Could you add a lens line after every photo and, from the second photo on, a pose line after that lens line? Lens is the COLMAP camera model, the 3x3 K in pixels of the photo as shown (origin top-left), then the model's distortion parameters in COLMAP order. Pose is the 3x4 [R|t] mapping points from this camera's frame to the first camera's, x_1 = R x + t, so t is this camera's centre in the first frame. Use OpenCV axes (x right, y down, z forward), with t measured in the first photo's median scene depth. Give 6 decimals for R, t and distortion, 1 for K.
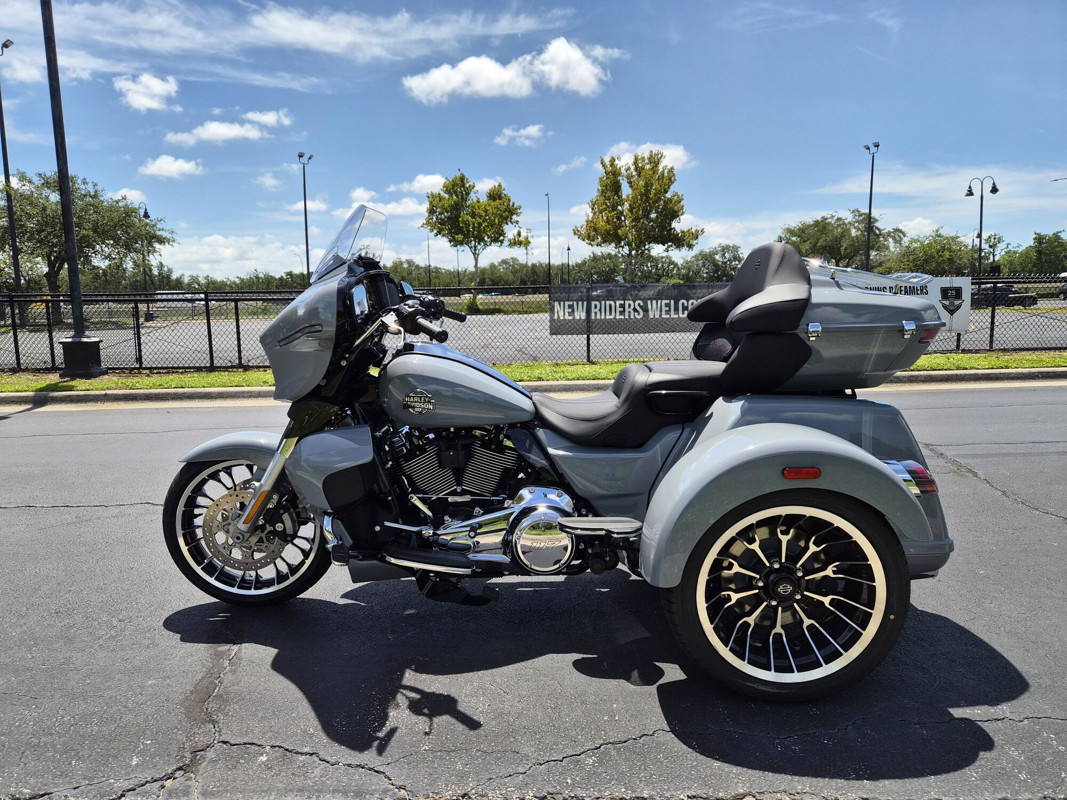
lens RADIAL K [[708.5, 0, 529.7], [0, 708.5, 404.9], [0, 0, 1]] dist [0.045420, -0.027039]
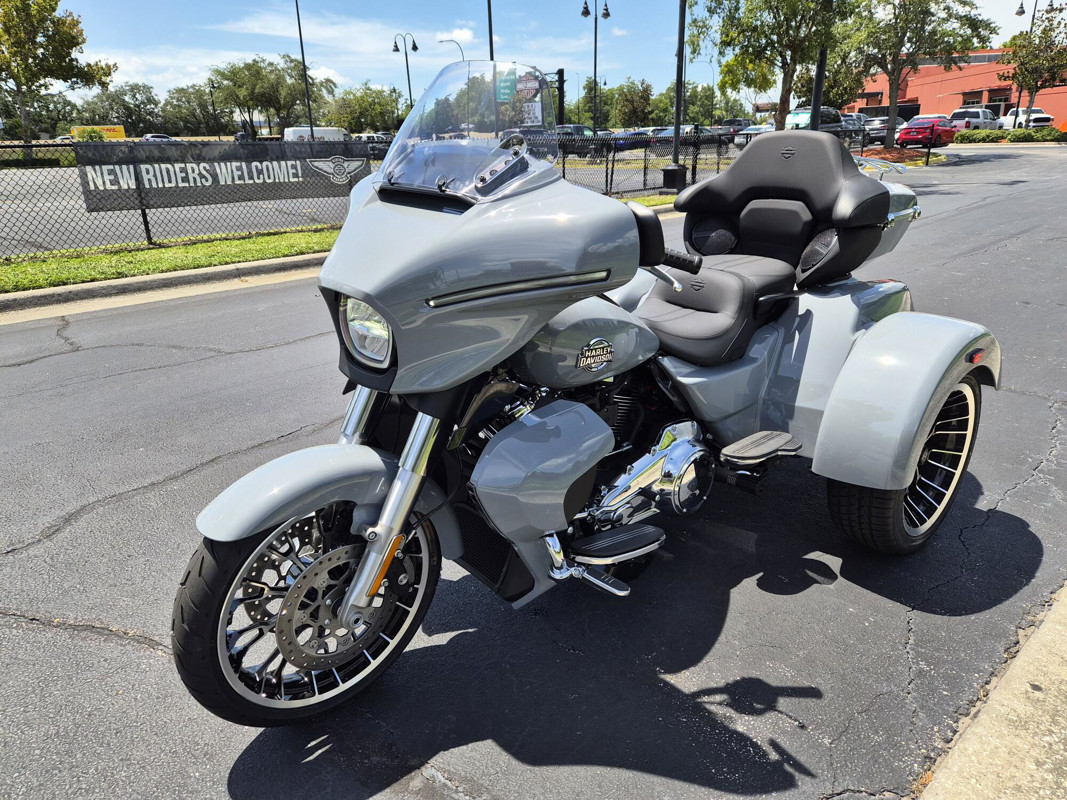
lens RADIAL K [[699.3, 0, 533.5], [0, 699.3, 400.0], [0, 0, 1]] dist [0.059504, -0.046088]
pose [[0.738418, -0.230949, 0.633563, -0.145990], [0.106007, 0.967599, 0.229162, -0.028608], [-0.665959, -0.102055, 0.738974, 0.105422]]
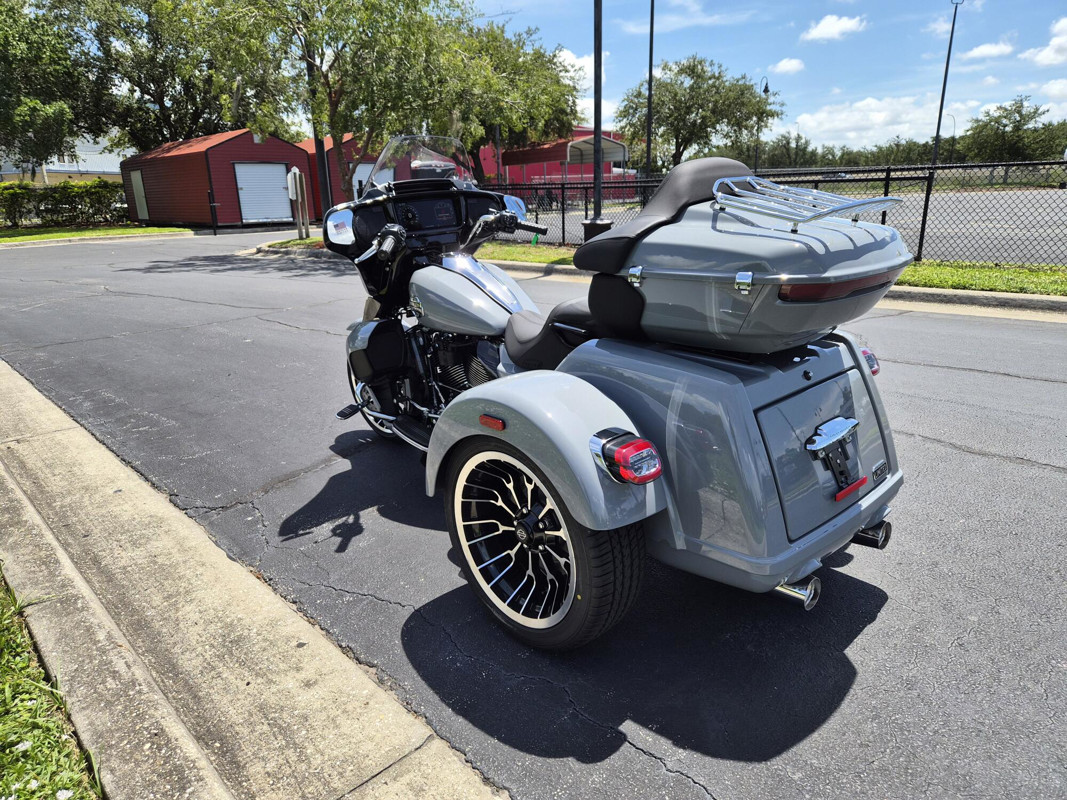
lens RADIAL K [[714.5, 0, 534.4], [0, 714.5, 404.8], [0, 0, 1]] dist [0.070055, -0.061370]
pose [[0.691171, 0.207234, -0.692341, 0.185654], [-0.090334, 0.975265, 0.201739, -0.022437], [0.717023, -0.076894, 0.692795, 0.059169]]
